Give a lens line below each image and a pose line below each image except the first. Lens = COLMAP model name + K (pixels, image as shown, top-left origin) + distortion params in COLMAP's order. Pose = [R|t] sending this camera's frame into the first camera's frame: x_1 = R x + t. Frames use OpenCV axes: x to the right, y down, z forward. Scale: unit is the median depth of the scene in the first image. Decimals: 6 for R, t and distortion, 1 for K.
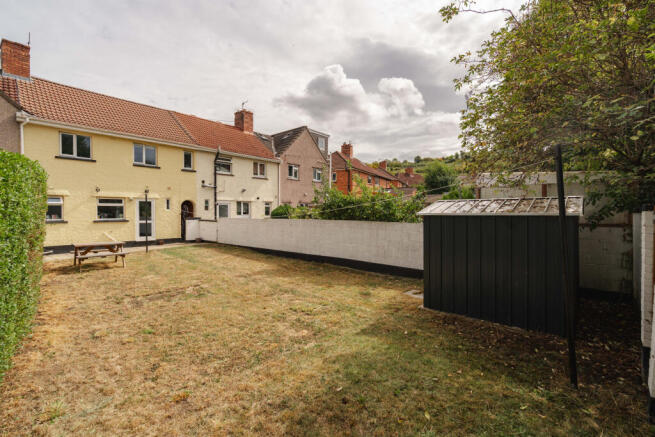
lens RADIAL K [[305.0, 0, 326.8], [0, 305.0, 222.5], [0, 0, 1]] dist [-0.000361, 0.000009]
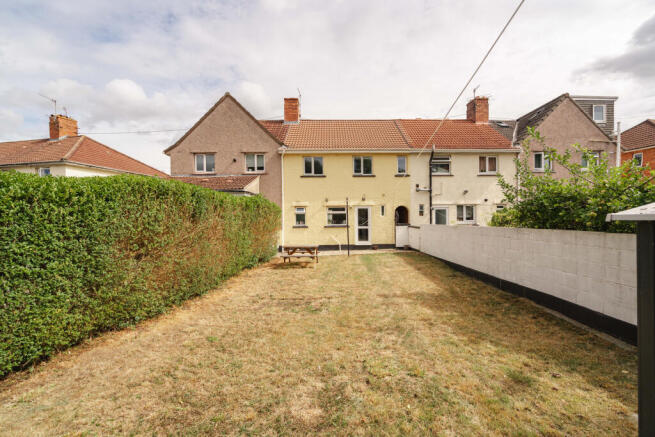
lens RADIAL K [[305.0, 0, 326.8], [0, 305.0, 222.5], [0, 0, 1]] dist [-0.000361, 0.000009]
pose [[0.670703, 0.000198, -0.741726, 0.112223], [-0.014753, 0.999806, -0.013073, -0.003604], [0.741579, 0.019711, 0.670575, 0.172049]]
